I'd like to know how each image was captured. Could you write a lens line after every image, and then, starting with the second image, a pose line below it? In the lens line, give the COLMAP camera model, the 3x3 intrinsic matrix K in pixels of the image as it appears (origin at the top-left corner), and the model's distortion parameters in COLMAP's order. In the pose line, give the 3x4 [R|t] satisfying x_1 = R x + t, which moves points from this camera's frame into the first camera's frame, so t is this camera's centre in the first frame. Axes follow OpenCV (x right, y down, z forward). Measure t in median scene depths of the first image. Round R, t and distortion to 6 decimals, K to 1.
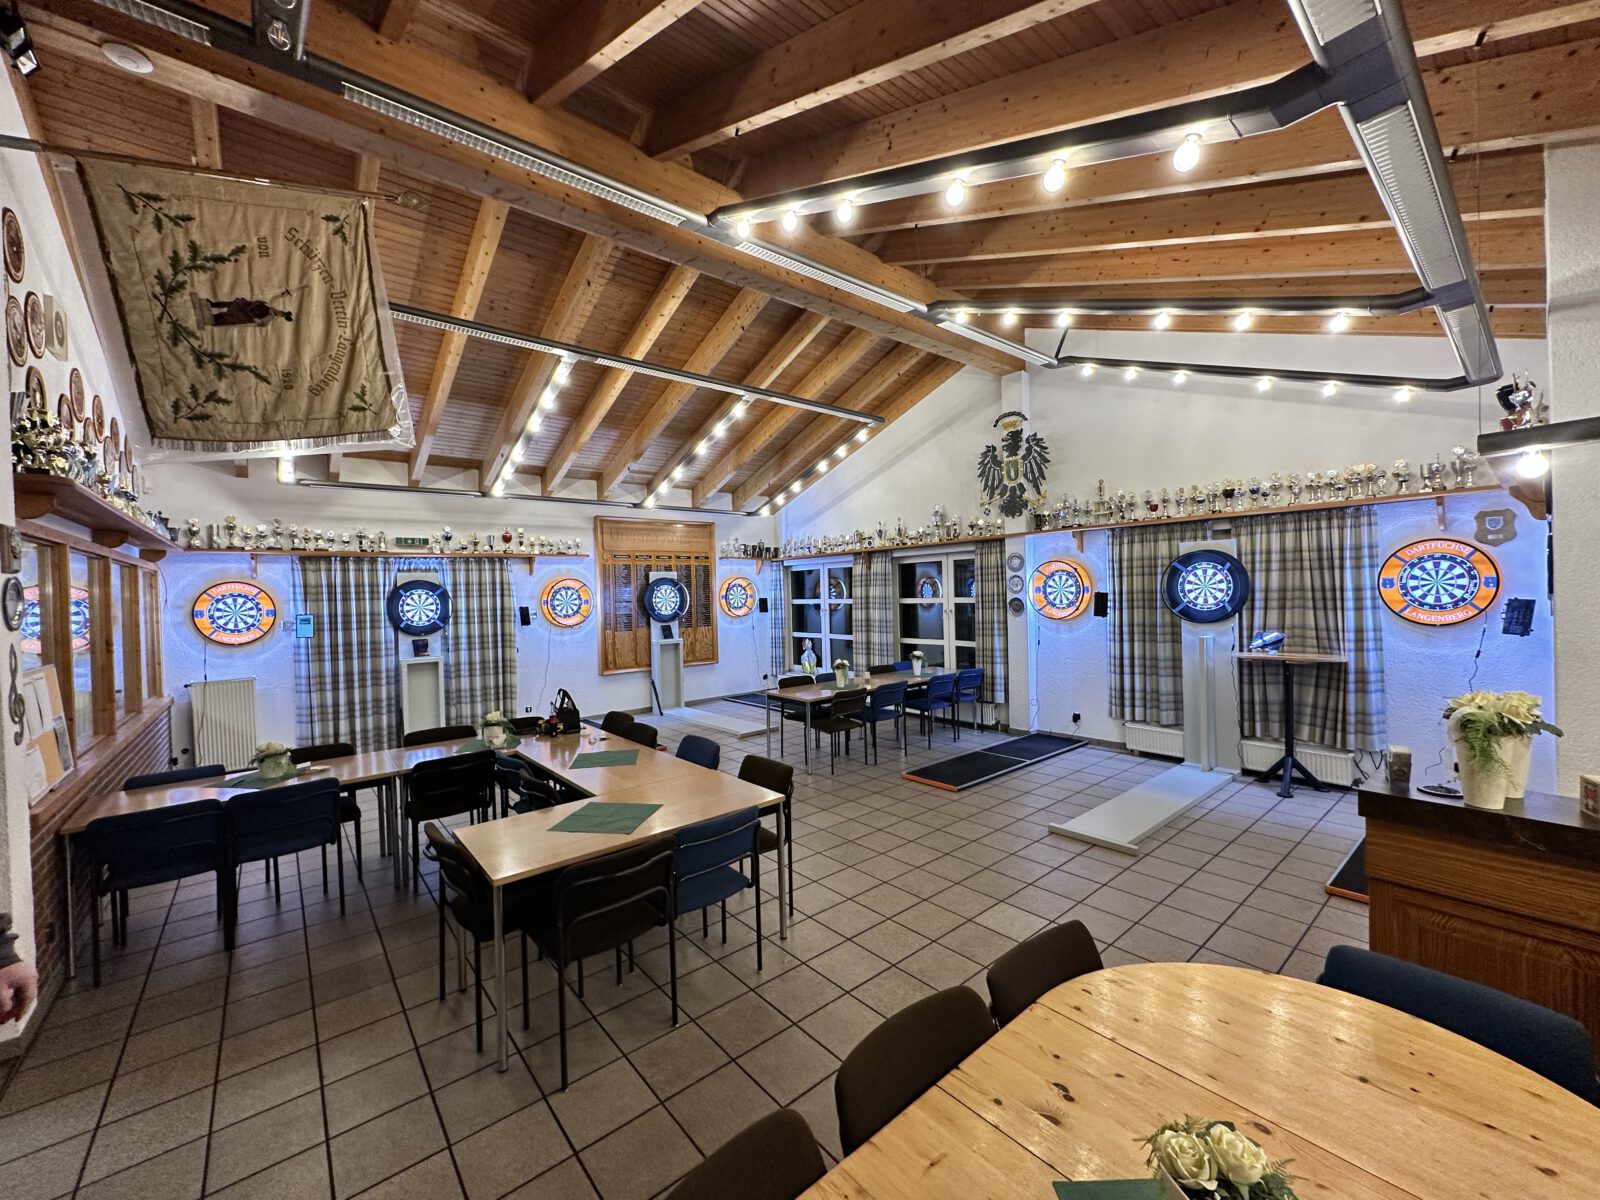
lens RADIAL K [[639.8, 0, 800.0], [0, 639.8, 600.0], [0, 0, 1]] dist [-0.017716, 0.000039]
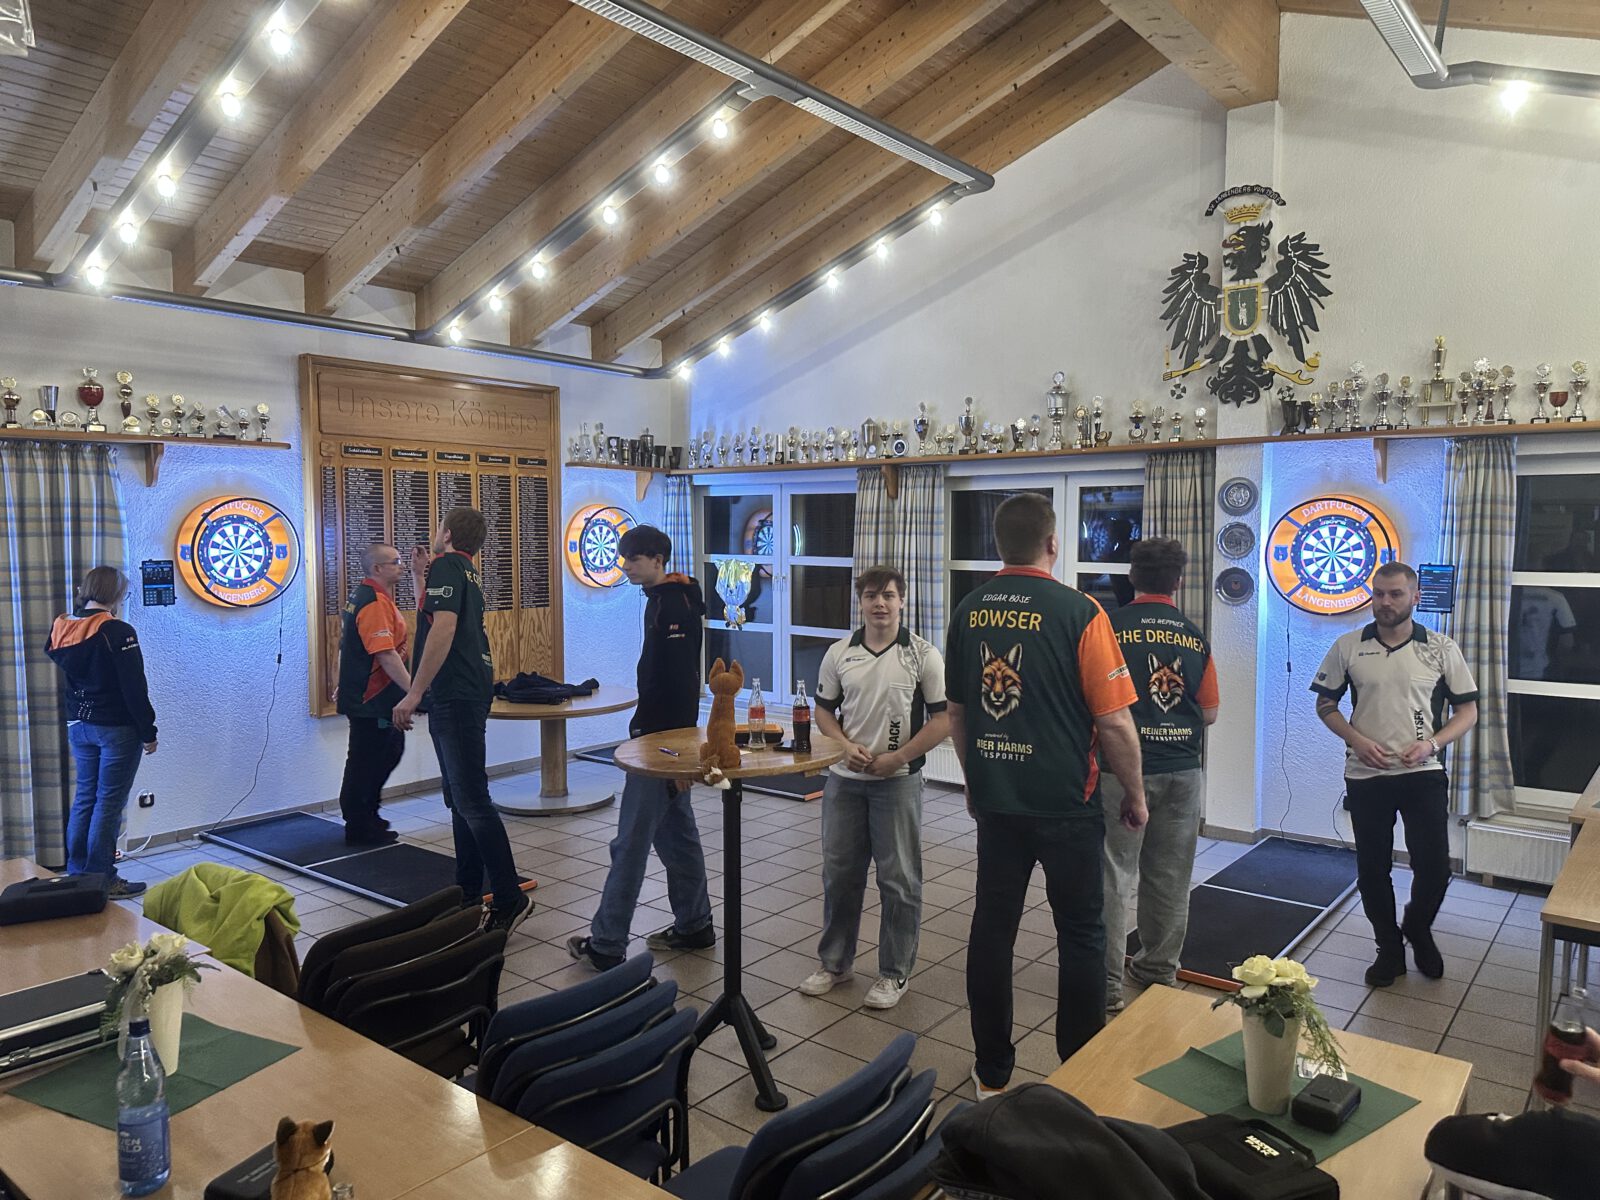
lens RADIAL K [[1126.8, 0, 800.0], [0, 1126.8, 600.0], [0, 0, 1]] dist [0.132784, -0.242926]
pose [[0.980152, 0.016327, 0.197575, -0.166712], [-0.025774, 0.998639, 0.045336, -0.010153], [-0.196566, -0.049529, 0.979239, 0.188879]]
